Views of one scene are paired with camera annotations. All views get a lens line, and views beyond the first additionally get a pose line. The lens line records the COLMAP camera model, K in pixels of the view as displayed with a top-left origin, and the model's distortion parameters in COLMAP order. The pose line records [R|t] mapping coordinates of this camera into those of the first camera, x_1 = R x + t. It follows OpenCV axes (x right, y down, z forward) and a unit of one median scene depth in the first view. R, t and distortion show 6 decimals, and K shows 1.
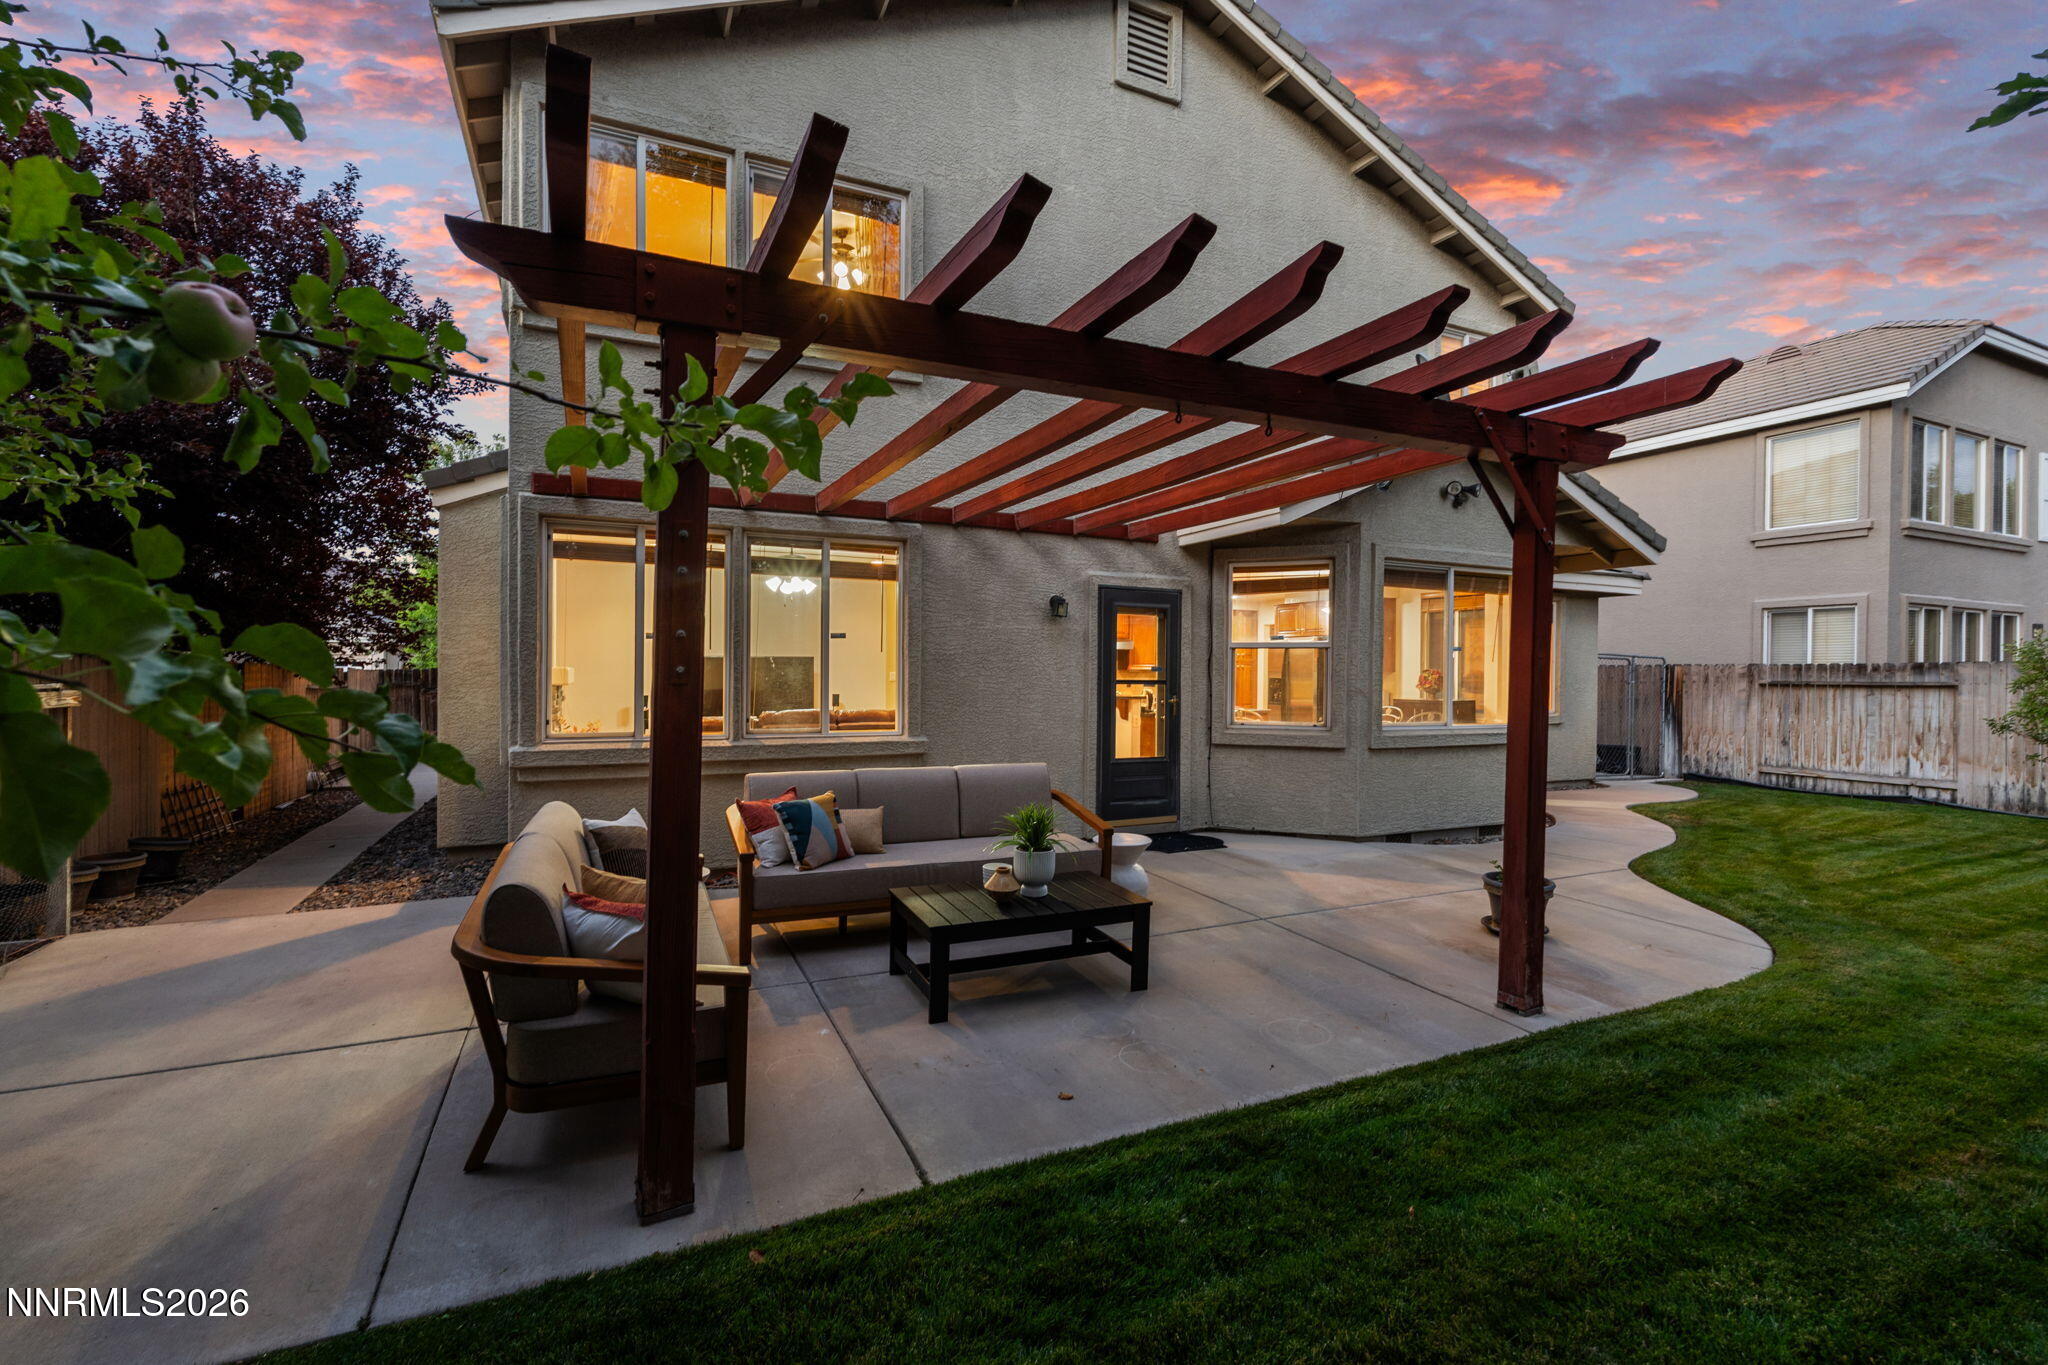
lens RADIAL K [[904.7, 0, 1021.2], [0, 904.7, 682.7], [0, 0, 1]] dist [0.003057, 0.000293]
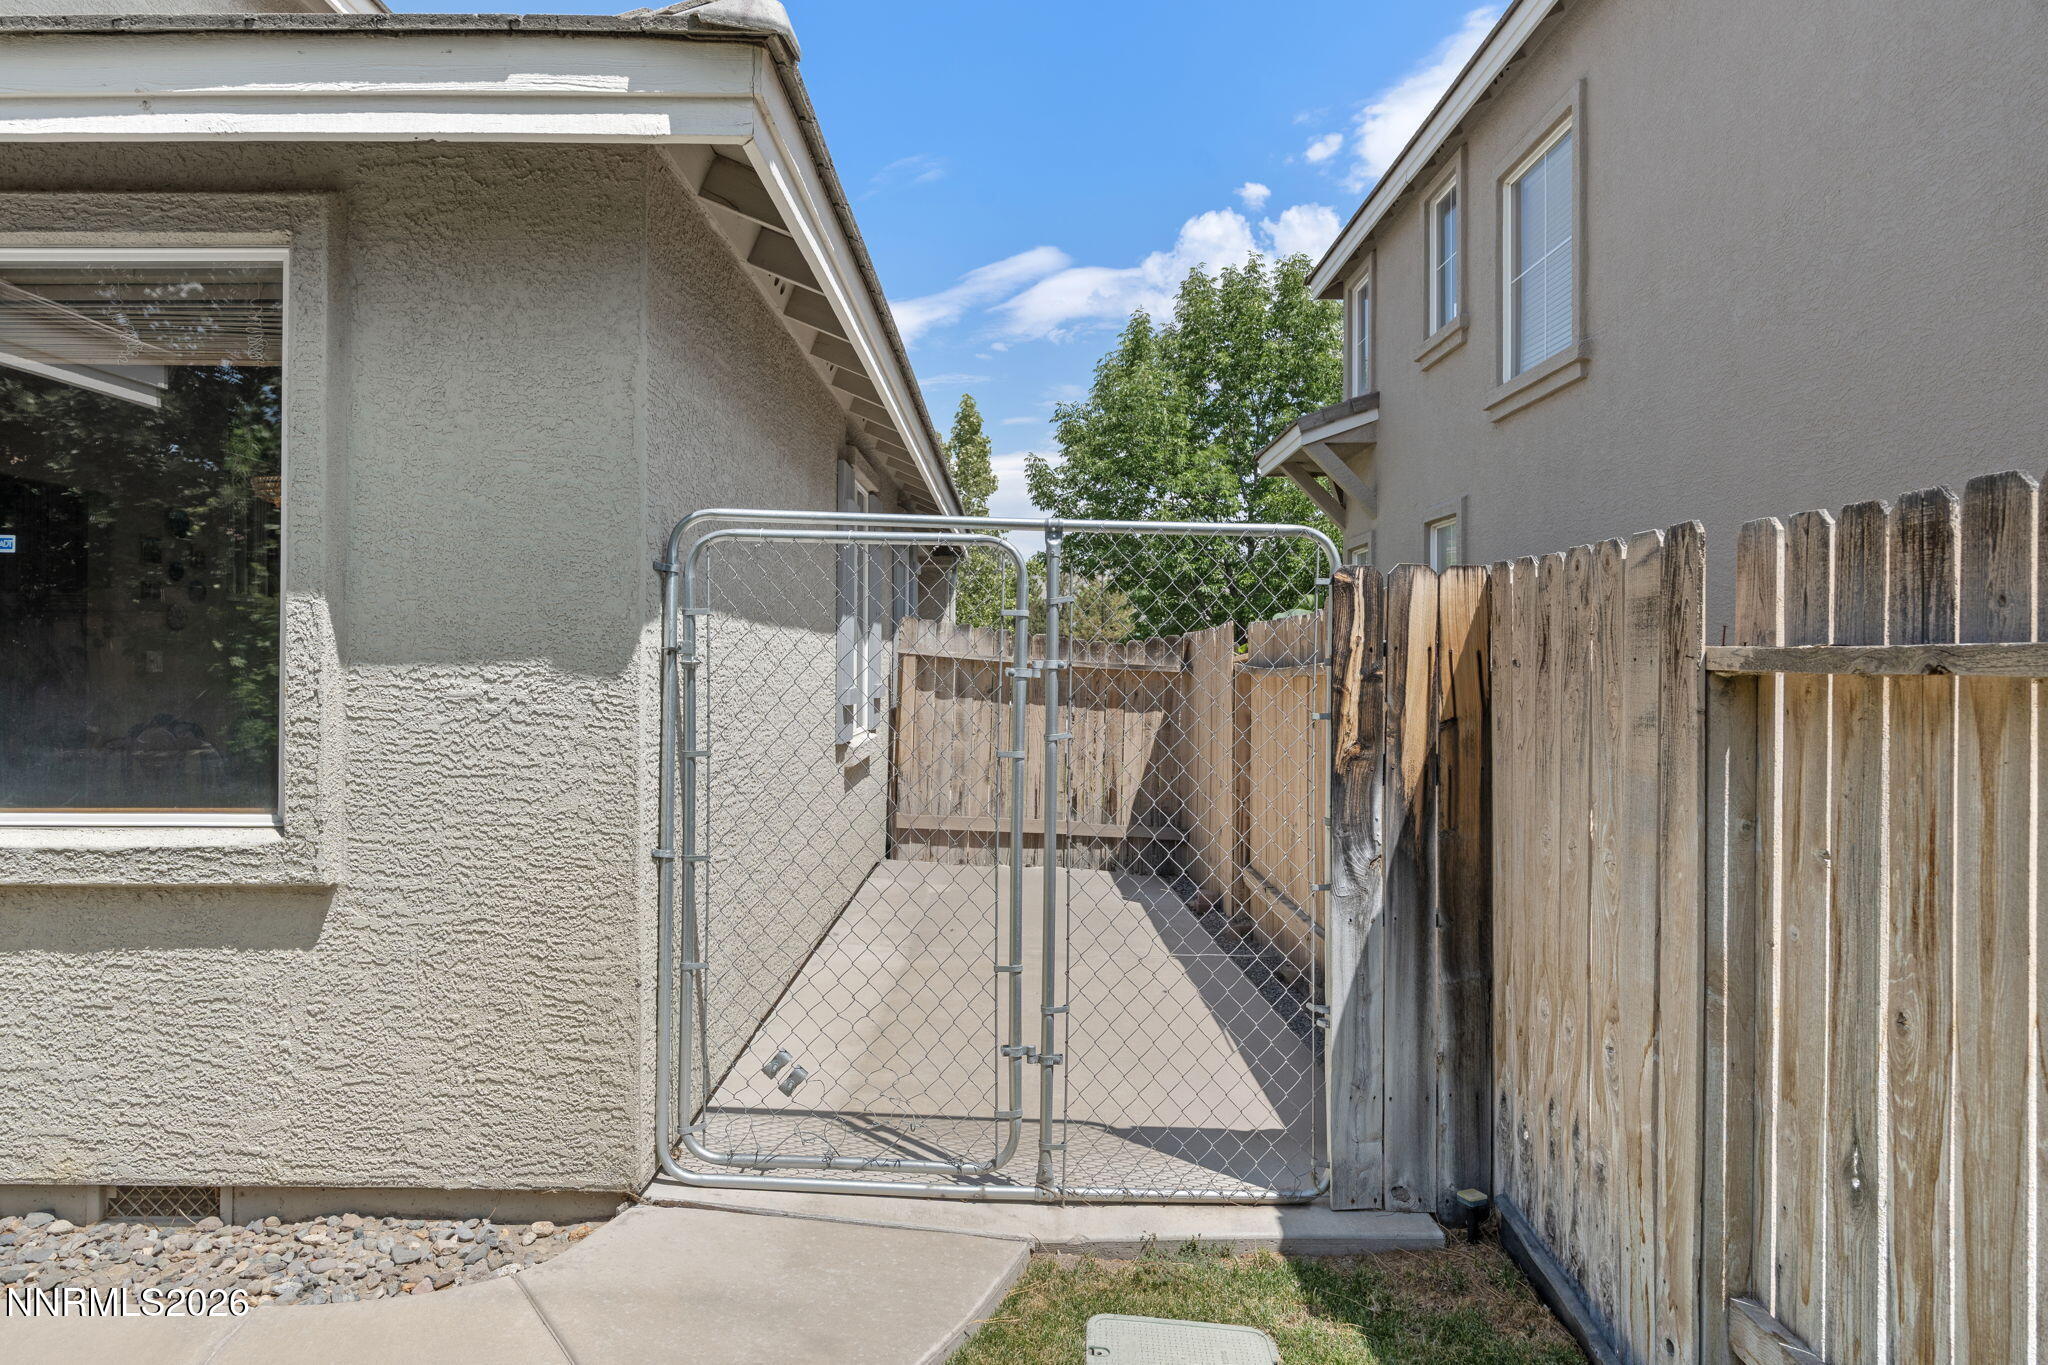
lens RADIAL K [[904.7, 0, 1025.1], [0, 904.7, 674.4], [0, 0, 1]] dist [0.003057, 0.000293]
pose [[0.905033, 0.000757, -0.425340, 0.771906], [-0.000559, 1.000000, 0.000588, 0.001683], [0.425341, -0.000295, 0.905033, 0.833322]]
